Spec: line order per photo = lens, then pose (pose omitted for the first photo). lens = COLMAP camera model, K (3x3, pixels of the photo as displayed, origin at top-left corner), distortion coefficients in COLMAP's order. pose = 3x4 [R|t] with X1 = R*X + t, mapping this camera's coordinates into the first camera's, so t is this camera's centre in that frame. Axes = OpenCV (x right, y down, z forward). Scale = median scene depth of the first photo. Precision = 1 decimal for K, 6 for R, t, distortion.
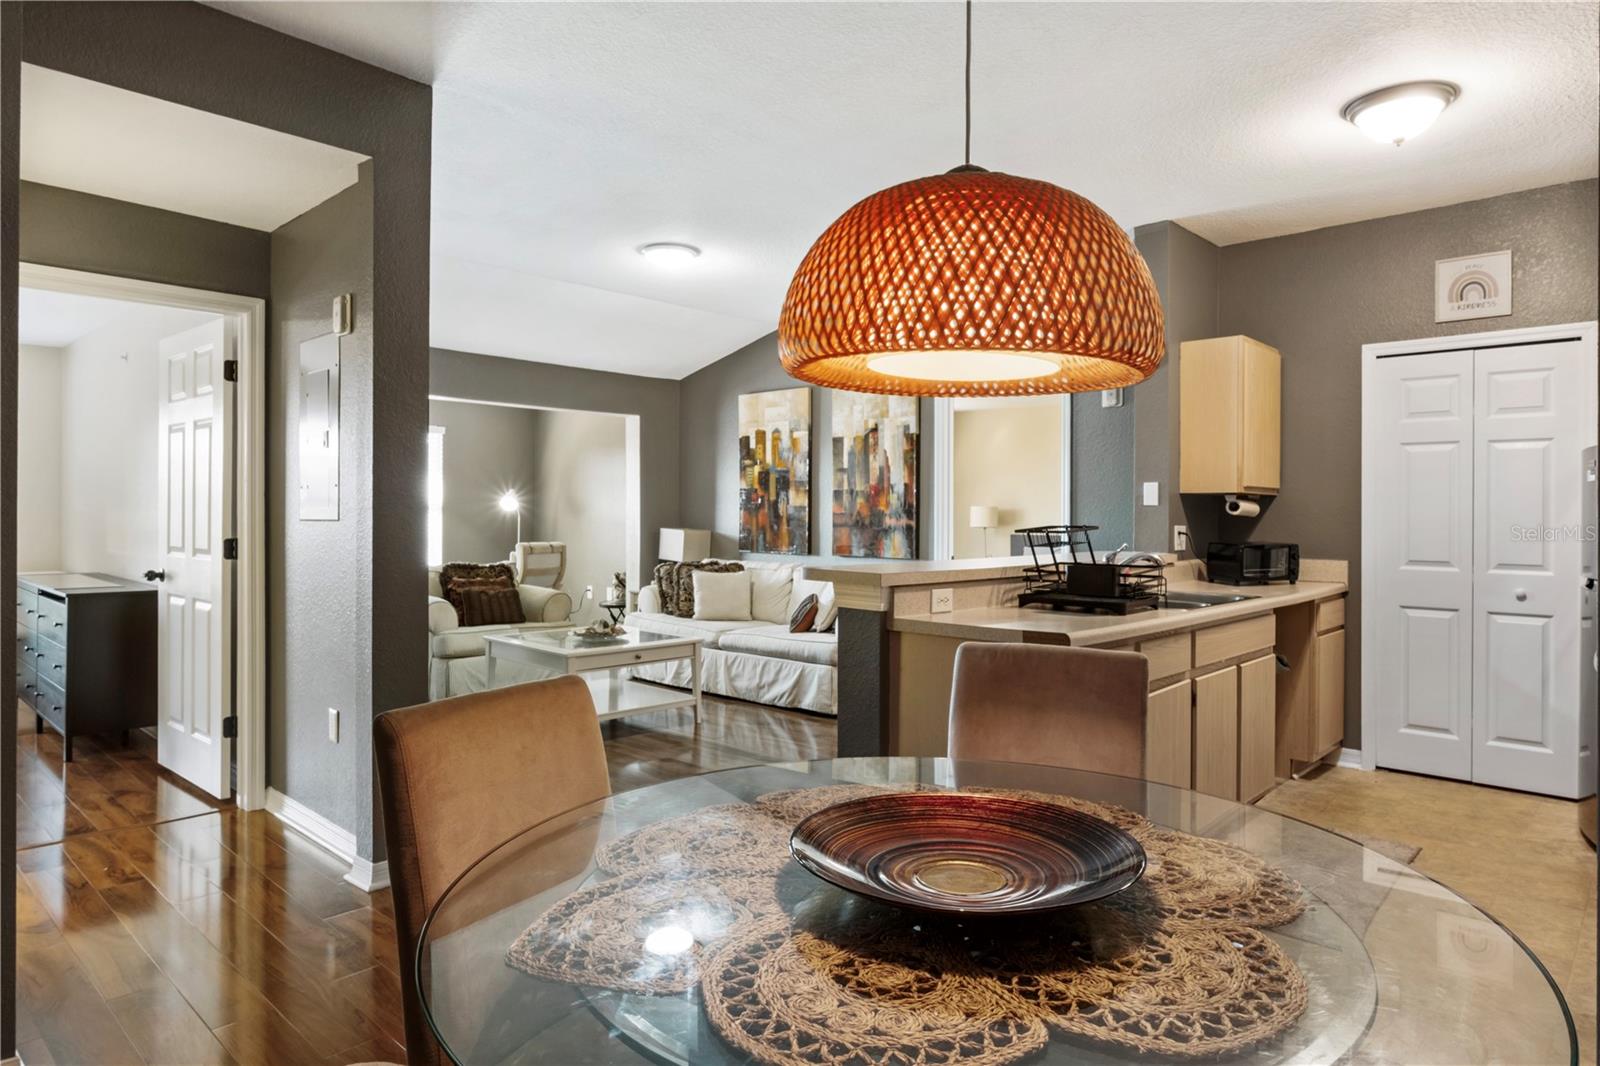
lens RADIAL K [[958.4, 0, 800.8], [0, 958.4, 512.0], [0, 0, 1]] dist [-0.002910, 0.000489]
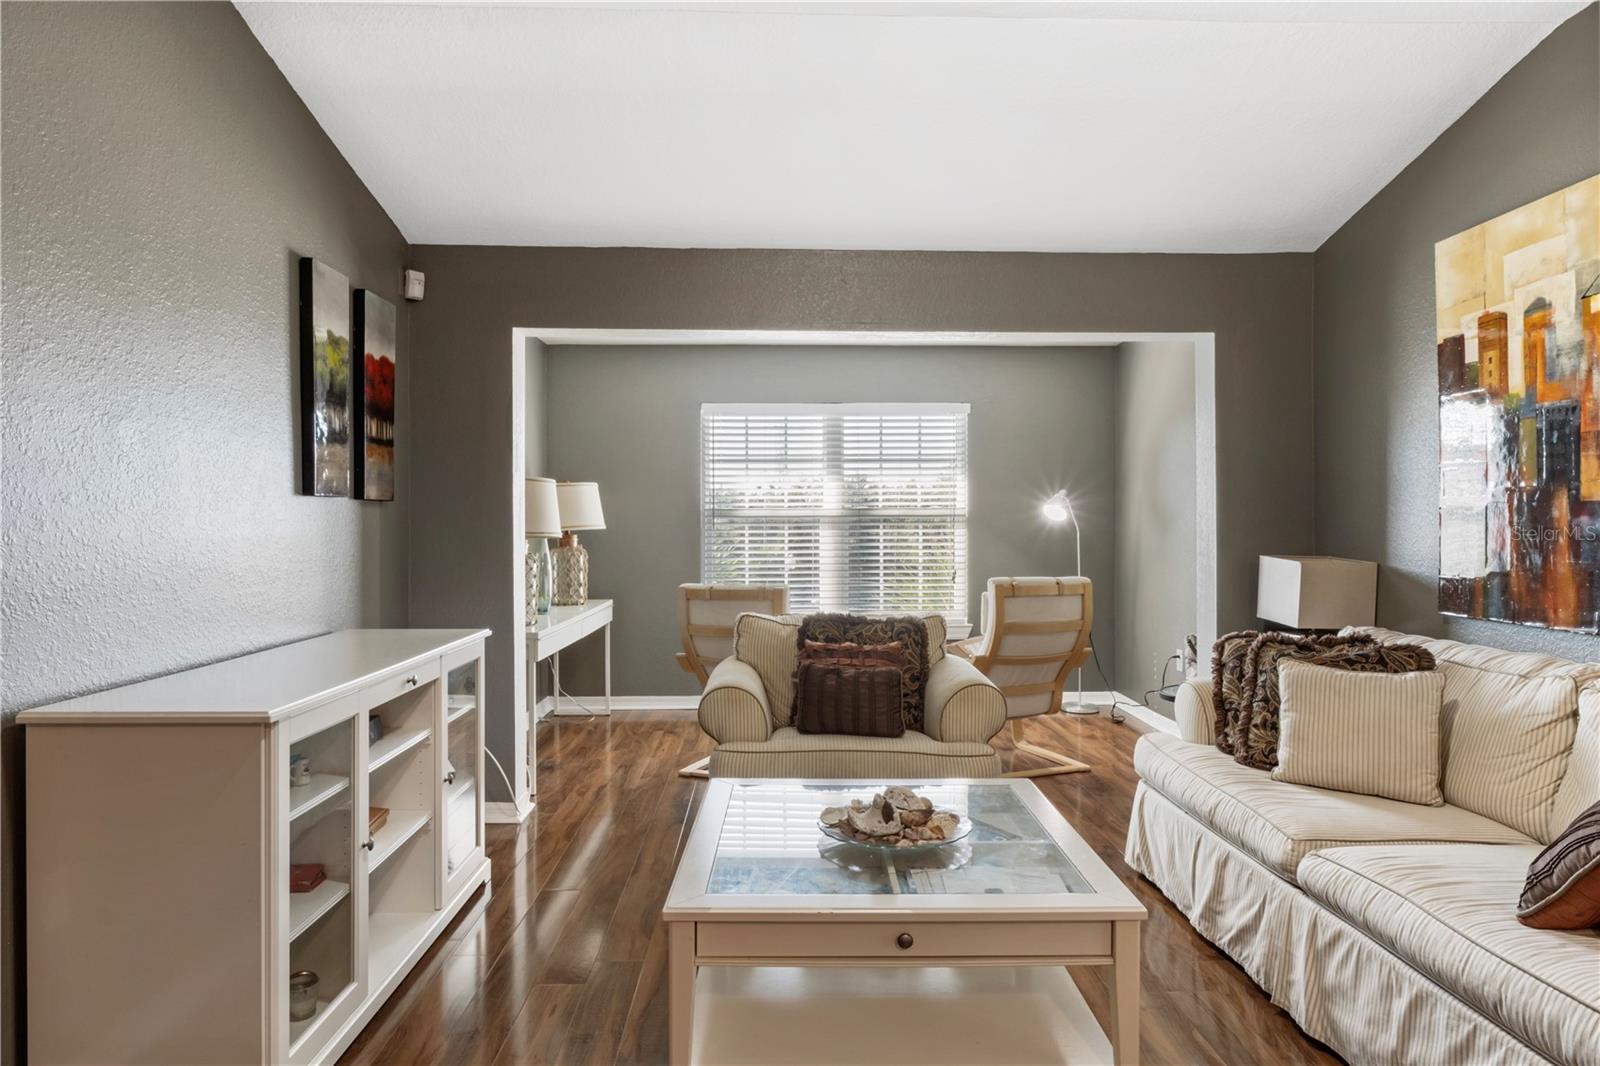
lens RADIAL K [[934.0, 0, 800.0], [0, 934.0, 533.0], [0, 0, 1]] dist [-0.004415, -0.001626]
pose [[0.700058, -0.001589, -0.714084, 0.050982], [0.008405, 0.999947, 0.006014, 0.001072], [0.714037, -0.010212, 0.700034, 0.831342]]
